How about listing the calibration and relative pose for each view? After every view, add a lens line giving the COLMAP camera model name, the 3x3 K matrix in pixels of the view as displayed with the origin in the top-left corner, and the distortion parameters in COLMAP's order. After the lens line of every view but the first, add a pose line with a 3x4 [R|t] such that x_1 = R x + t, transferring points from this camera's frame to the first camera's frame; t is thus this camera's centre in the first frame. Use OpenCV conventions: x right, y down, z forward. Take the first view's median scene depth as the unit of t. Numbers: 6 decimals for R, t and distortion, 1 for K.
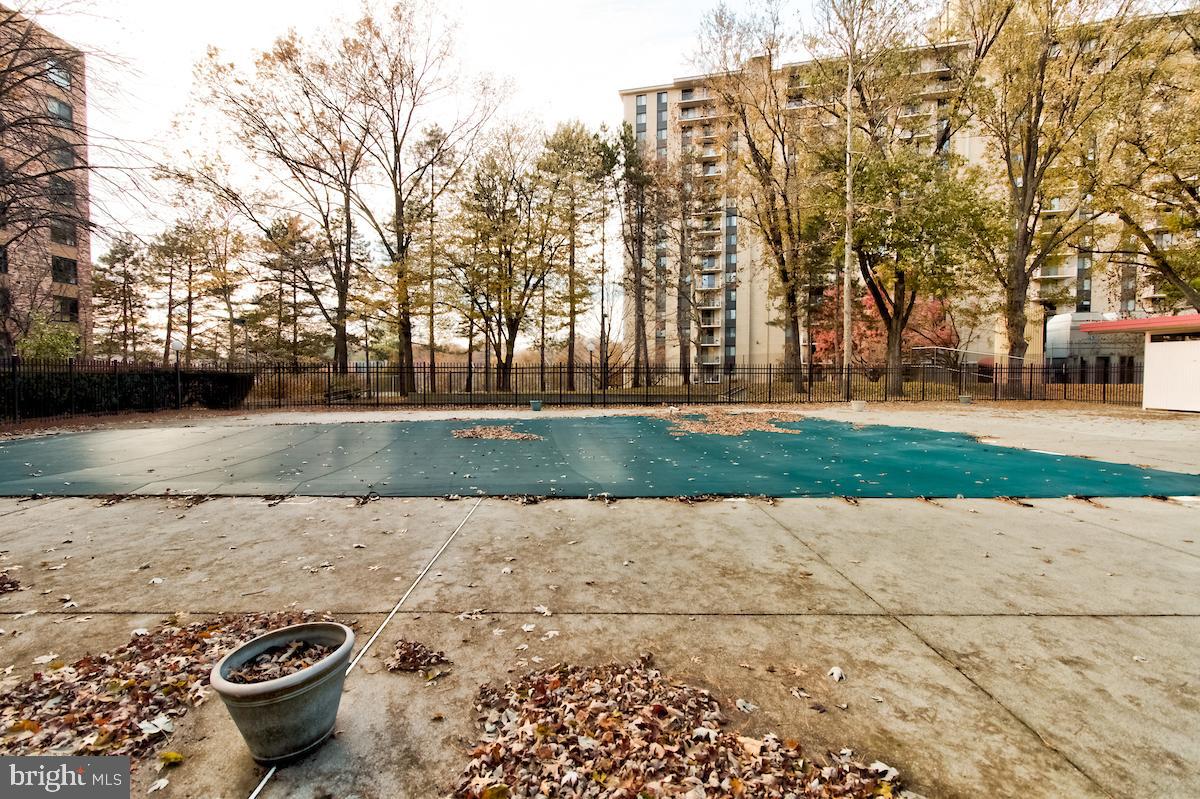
lens RADIAL K [[564.3, 0, 600.0], [0, 564.3, 399.5], [0, 0, 1]] dist [-0.000050, 0.000101]
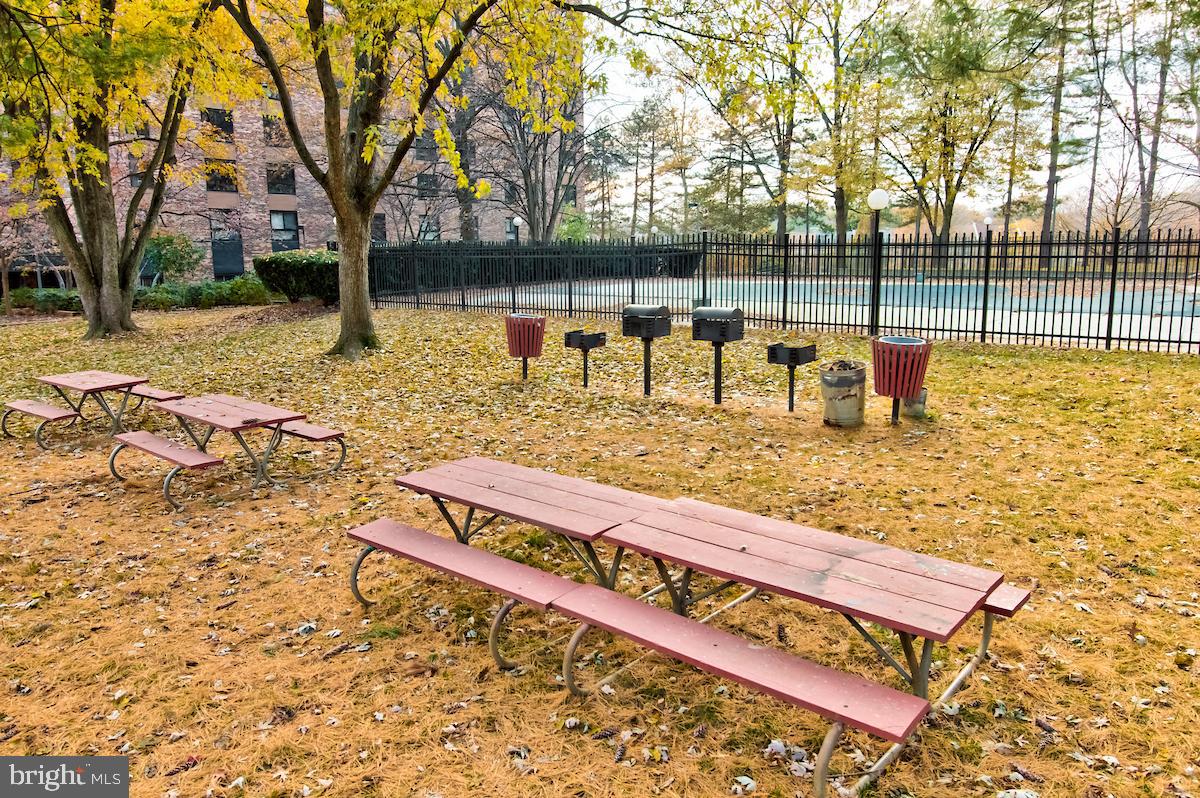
lens RADIAL K [[908.9, 0, 600.0], [0, 908.9, 399.0], [0, 0, 1]] dist [-0.002318, -0.000677]
pose [[0.779520, 0.093271, -0.619394, 0.253358], [-0.016910, 0.991625, 0.128042, 0.012552], [0.626149, -0.089337, 0.774569, -0.365715]]
